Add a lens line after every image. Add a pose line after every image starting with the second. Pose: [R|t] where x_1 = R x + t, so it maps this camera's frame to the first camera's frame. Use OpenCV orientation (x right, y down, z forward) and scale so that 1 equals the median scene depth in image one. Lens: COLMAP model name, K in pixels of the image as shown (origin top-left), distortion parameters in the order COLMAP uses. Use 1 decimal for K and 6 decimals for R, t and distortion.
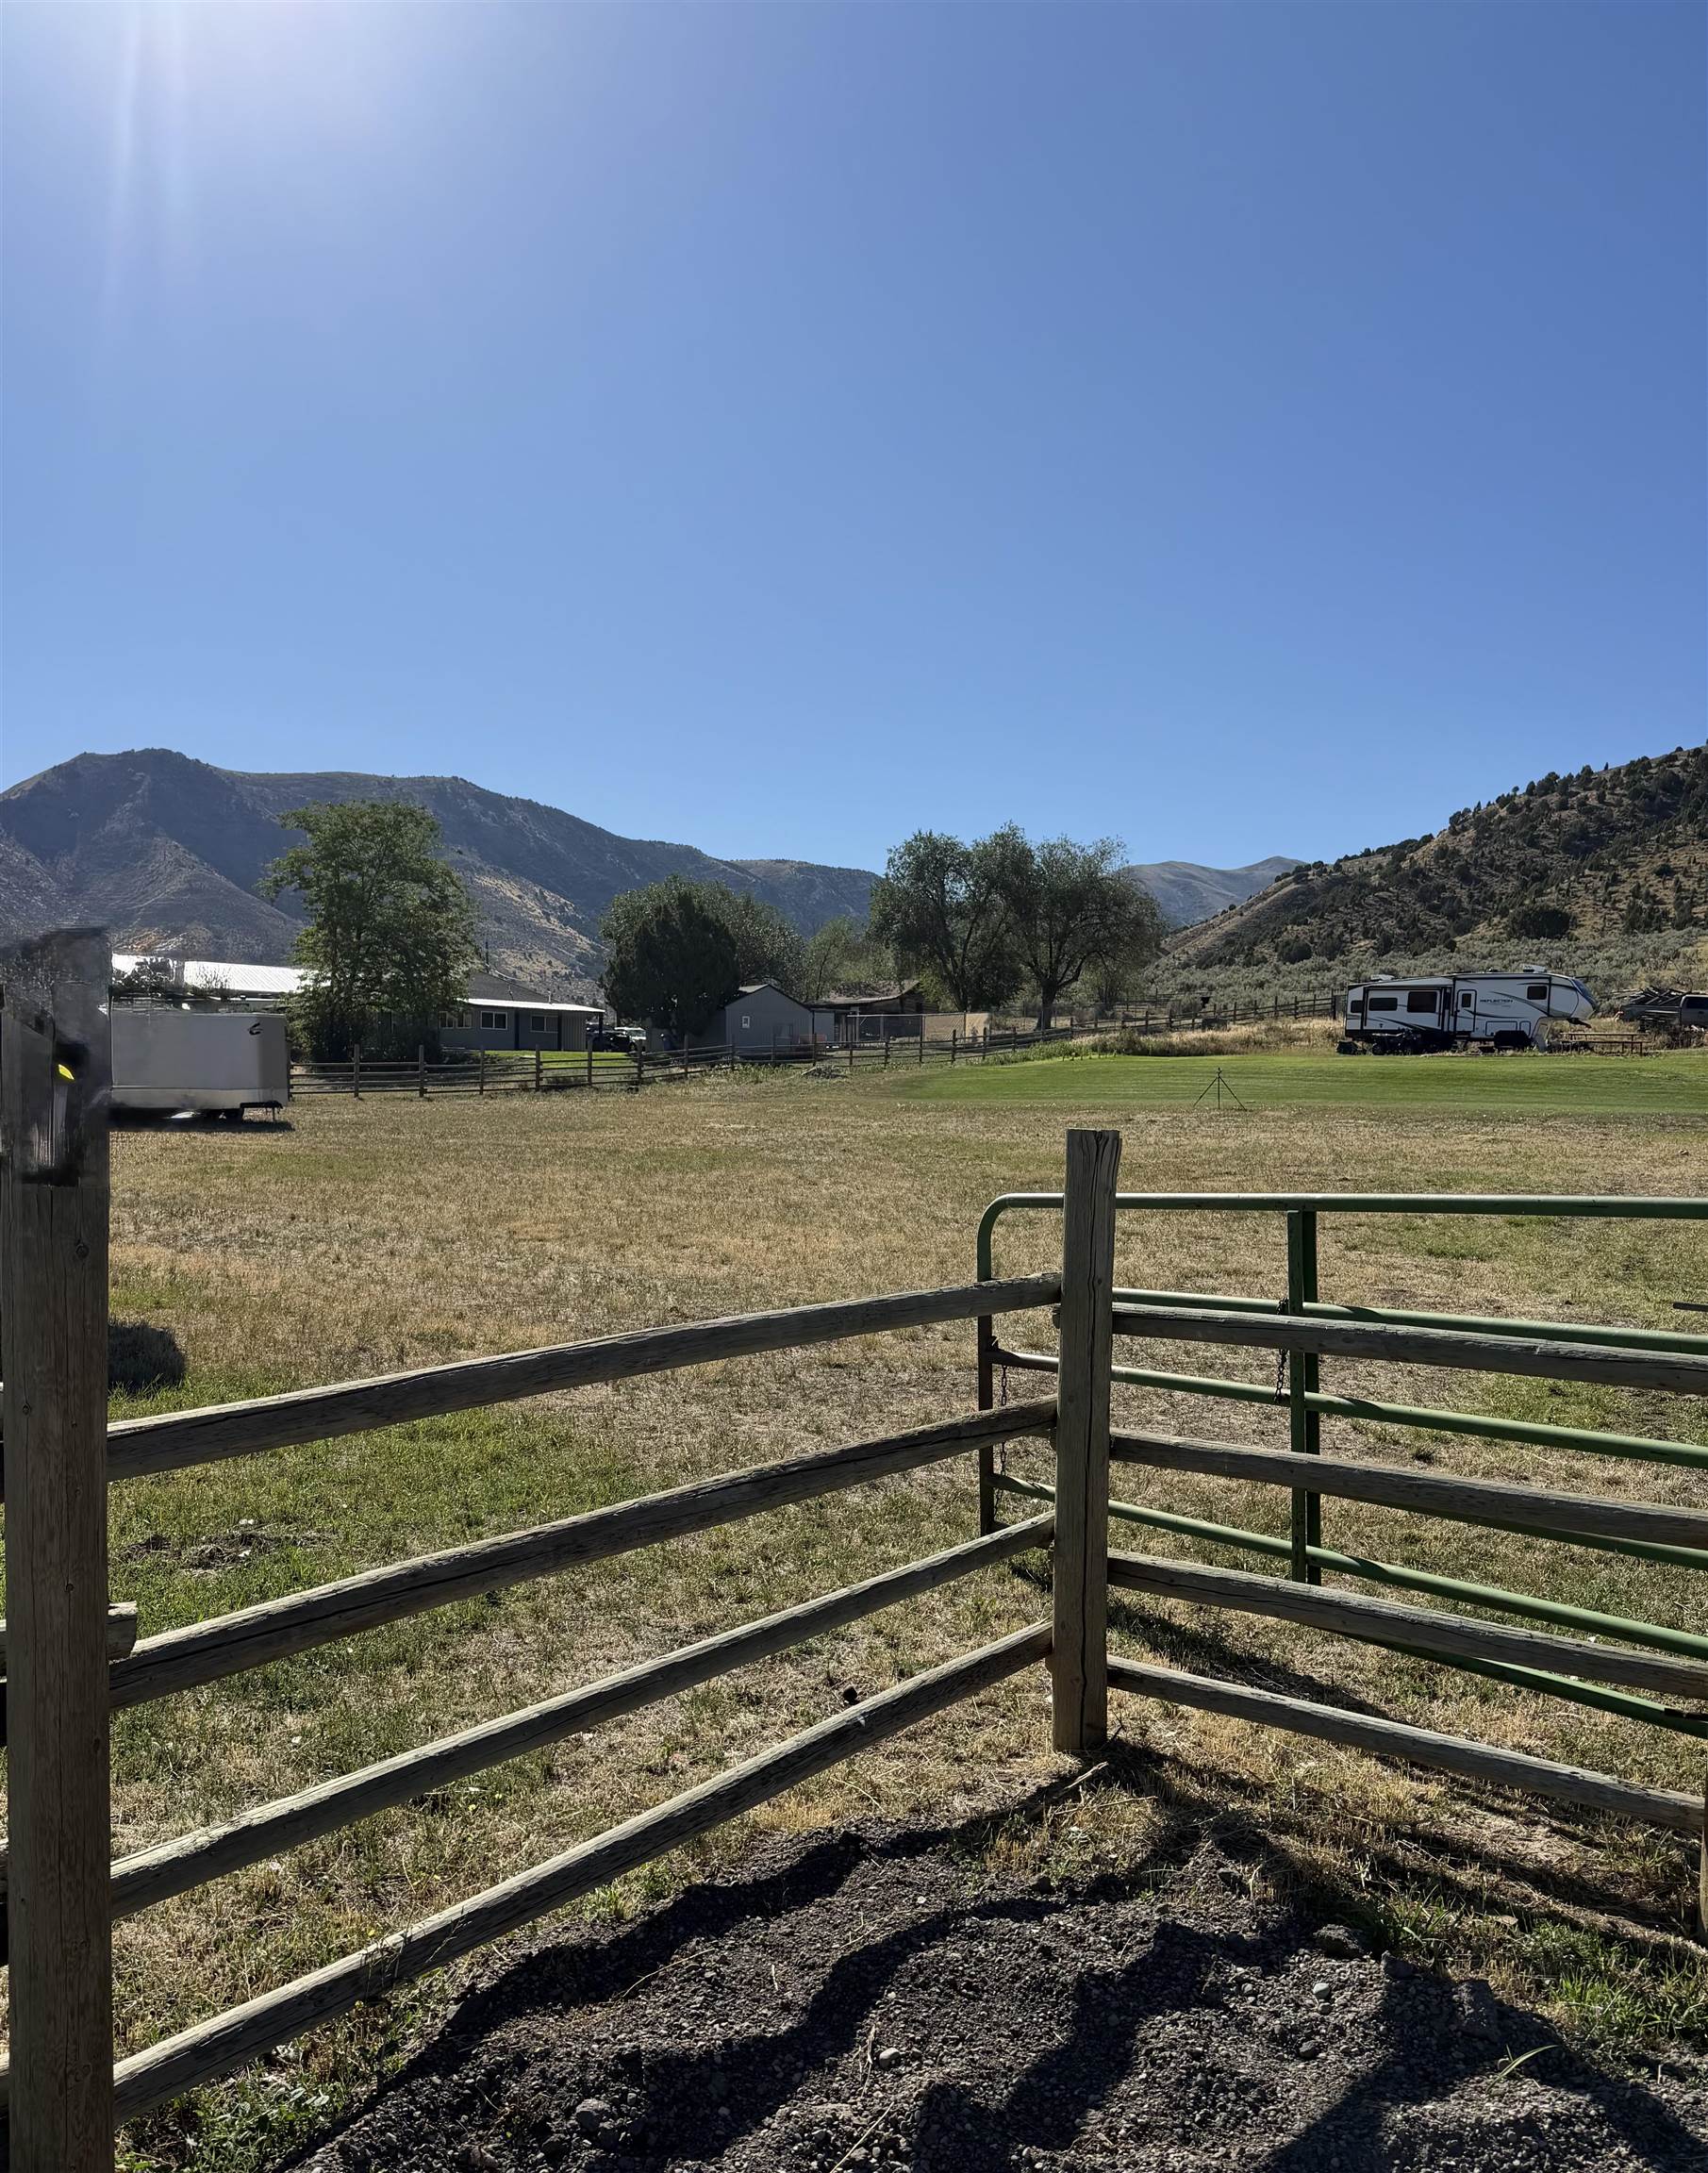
lens RADIAL K [[1714.2, 0, 762.7], [0, 1714.2, 1210.9], [0, 0, 1]] dist [0.101366, -0.184369]
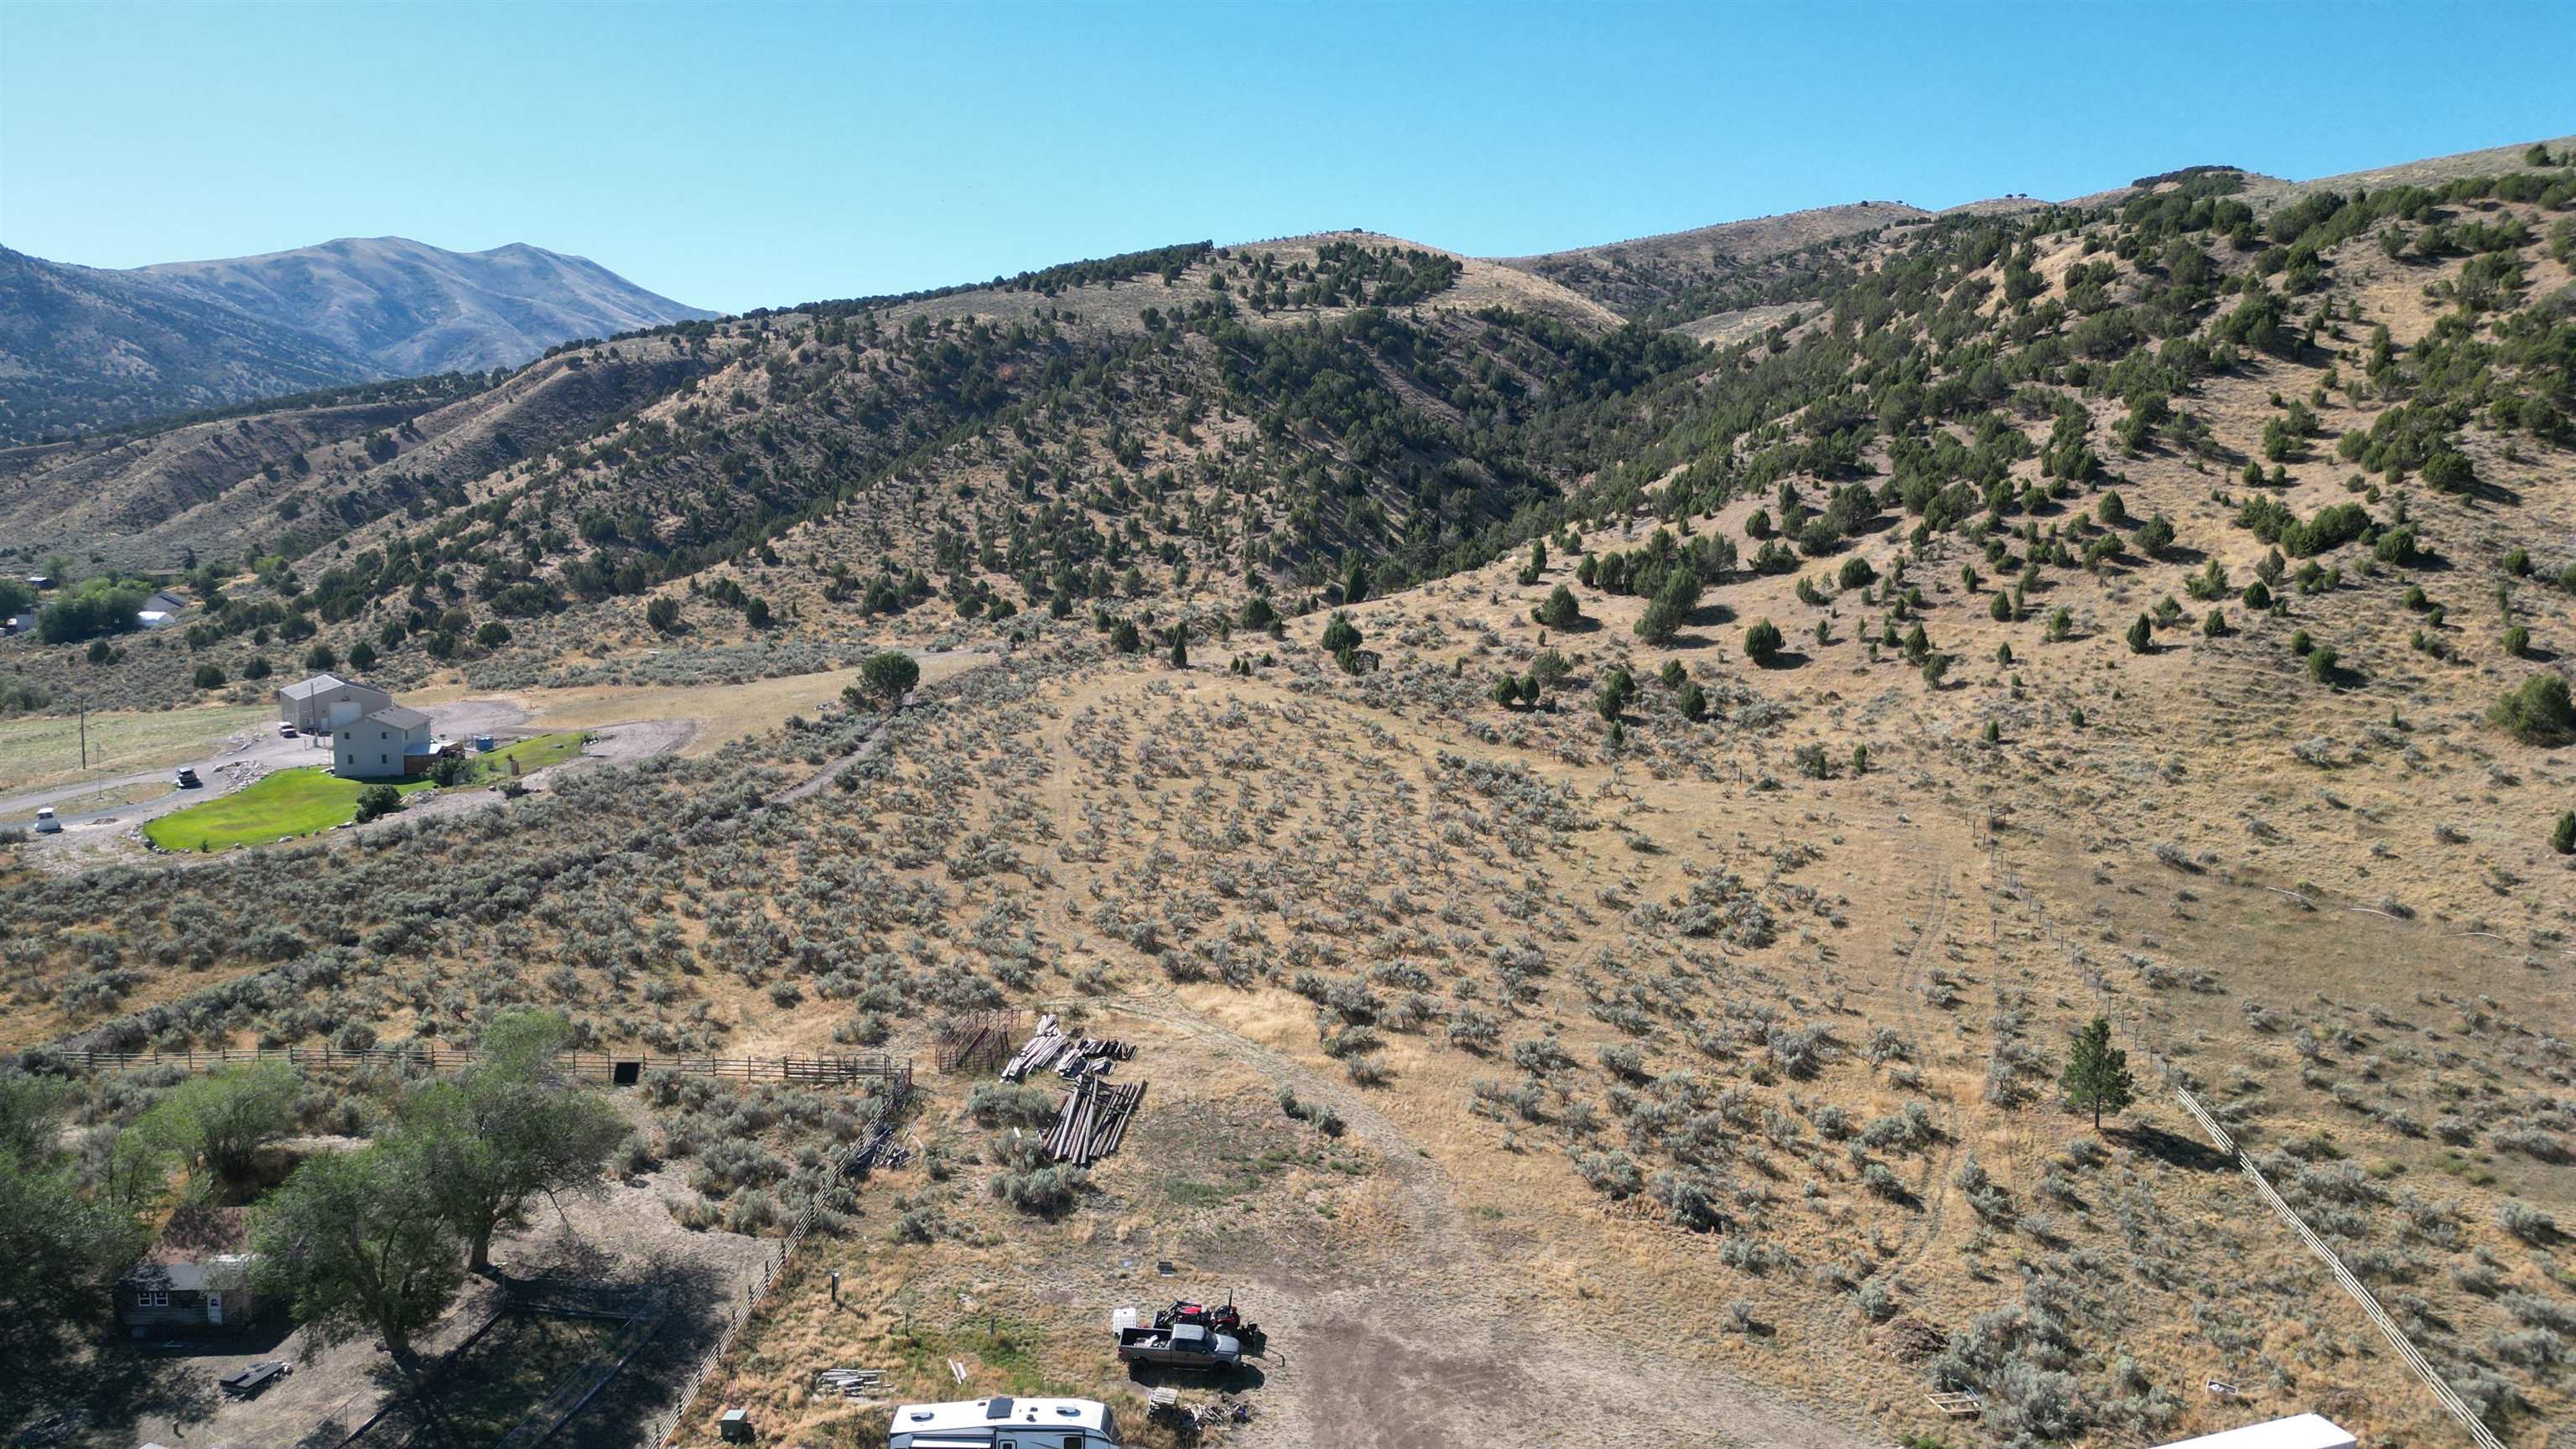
lens RADIAL K [[1816.4, 0, 1289.1], [0, 1816.4, 715.4], [0, 0, 1]] dist [0.098500, -0.108344]
pose [[0.780406, -0.081415, 0.619950, -0.018554], [0.047336, 0.996334, 0.071256, -0.114620], [-0.623479, -0.026263, 0.781399, 0.014048]]
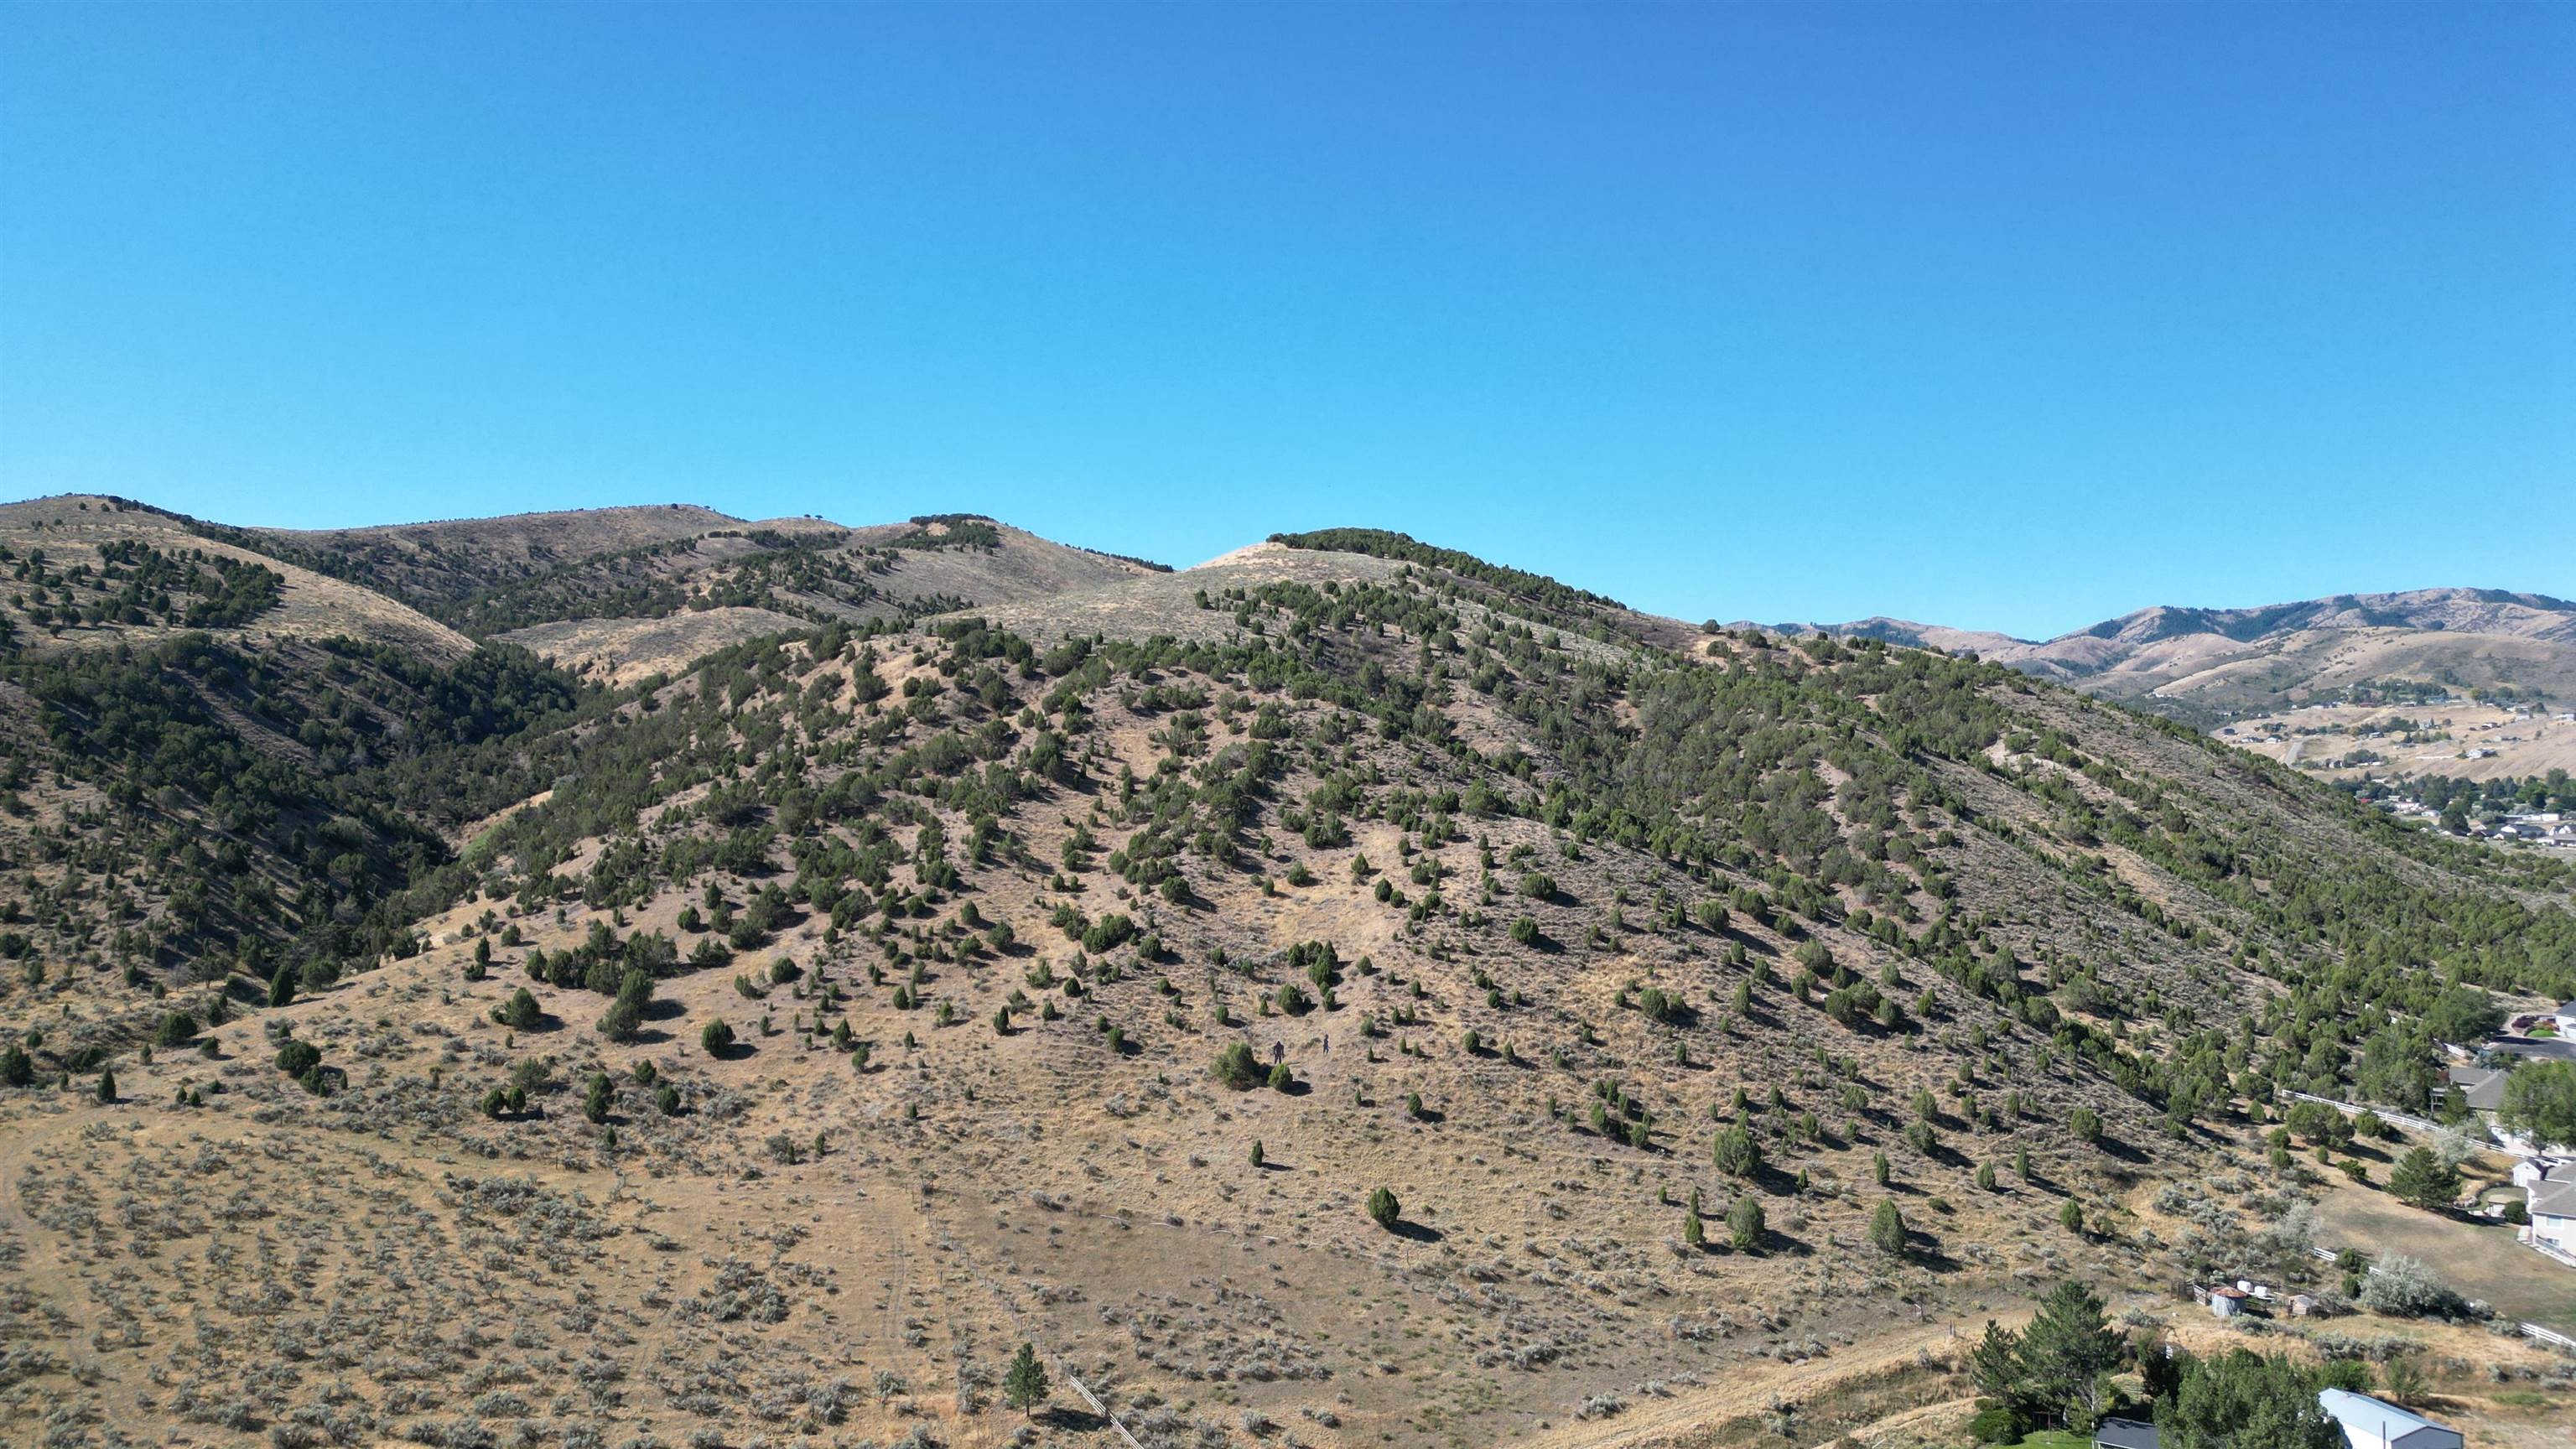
lens RADIAL K [[1816.4, 0, 1289.1], [0, 1816.4, 715.4], [0, 0, 1]] dist [0.098500, -0.108344]
pose [[0.257941, 0.012180, 0.966084, -0.161941], [0.059056, 0.997852, -0.028348, -0.176568], [-0.964354, 0.064365, 0.256667, -0.026578]]
